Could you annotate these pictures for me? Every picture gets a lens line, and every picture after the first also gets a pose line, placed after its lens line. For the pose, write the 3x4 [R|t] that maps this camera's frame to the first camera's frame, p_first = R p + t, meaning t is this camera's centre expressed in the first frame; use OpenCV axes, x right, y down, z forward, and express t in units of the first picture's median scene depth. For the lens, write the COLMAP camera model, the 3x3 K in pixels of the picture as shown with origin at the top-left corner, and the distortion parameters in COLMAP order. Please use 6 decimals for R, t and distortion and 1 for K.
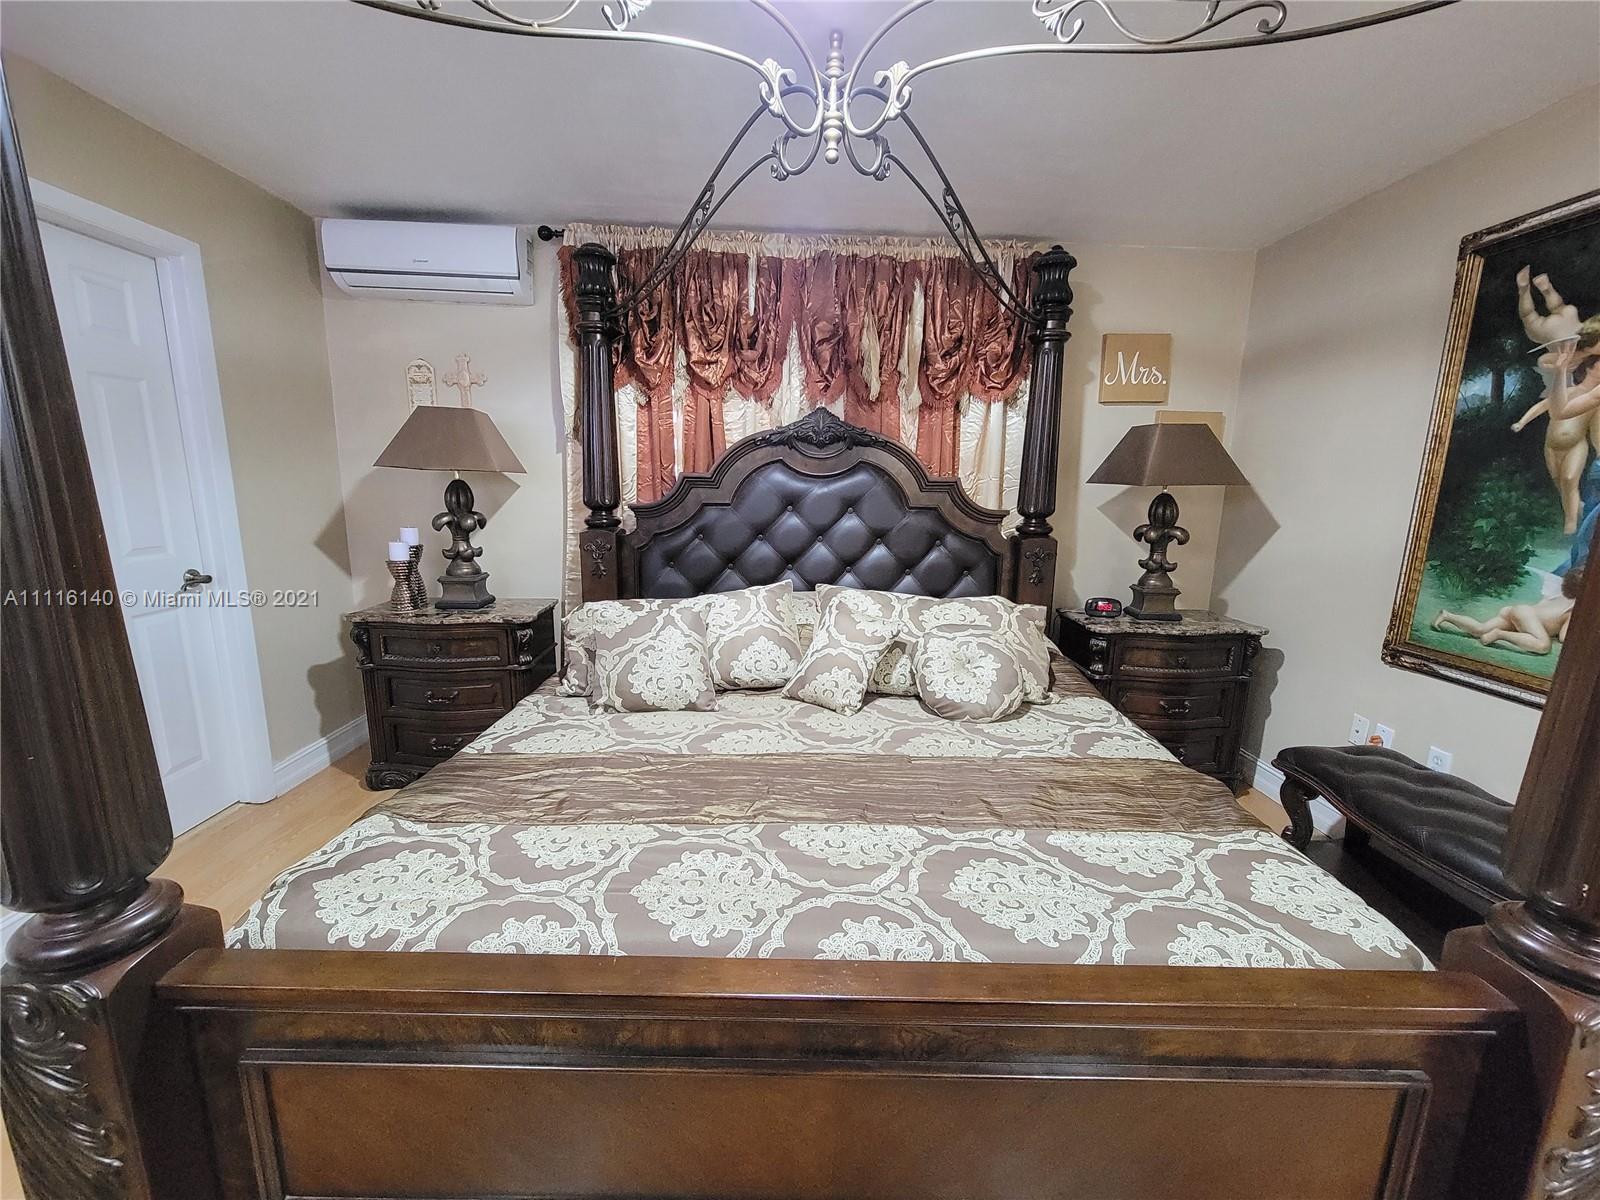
lens RADIAL K [[621.0, 0, 800.0], [0, 621.0, 600.0], [0, 0, 1]] dist [-0.001382, -0.000174]
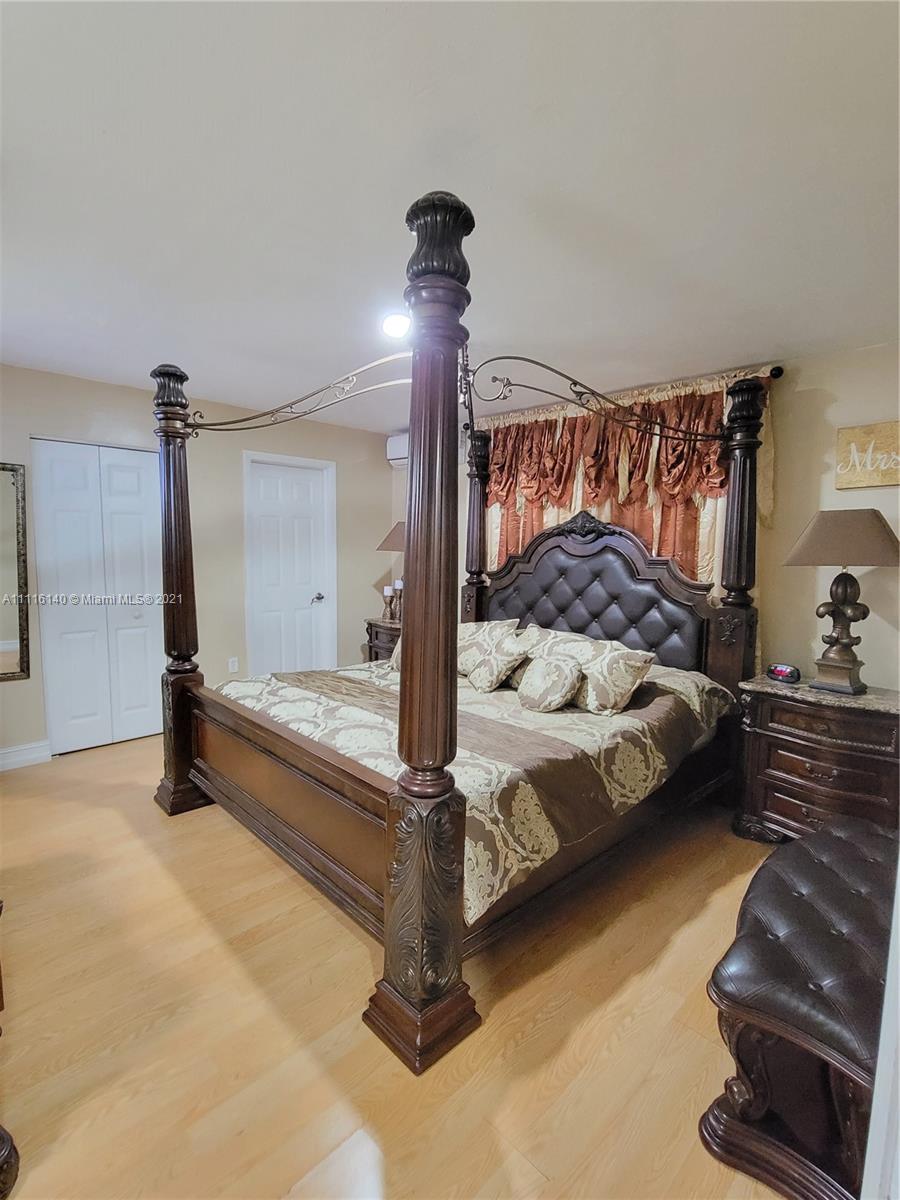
lens RADIAL K [[507.1, 0, 450.0], [0, 507.1, 600.0], [0, 0, 1]] dist [0.001470, -0.000028]
pose [[0.727862, 0.063987, -0.682731, 0.641179], [-0.133485, 0.989812, -0.049541, 0.006399], [0.672606, 0.127194, 0.728988, -0.078258]]
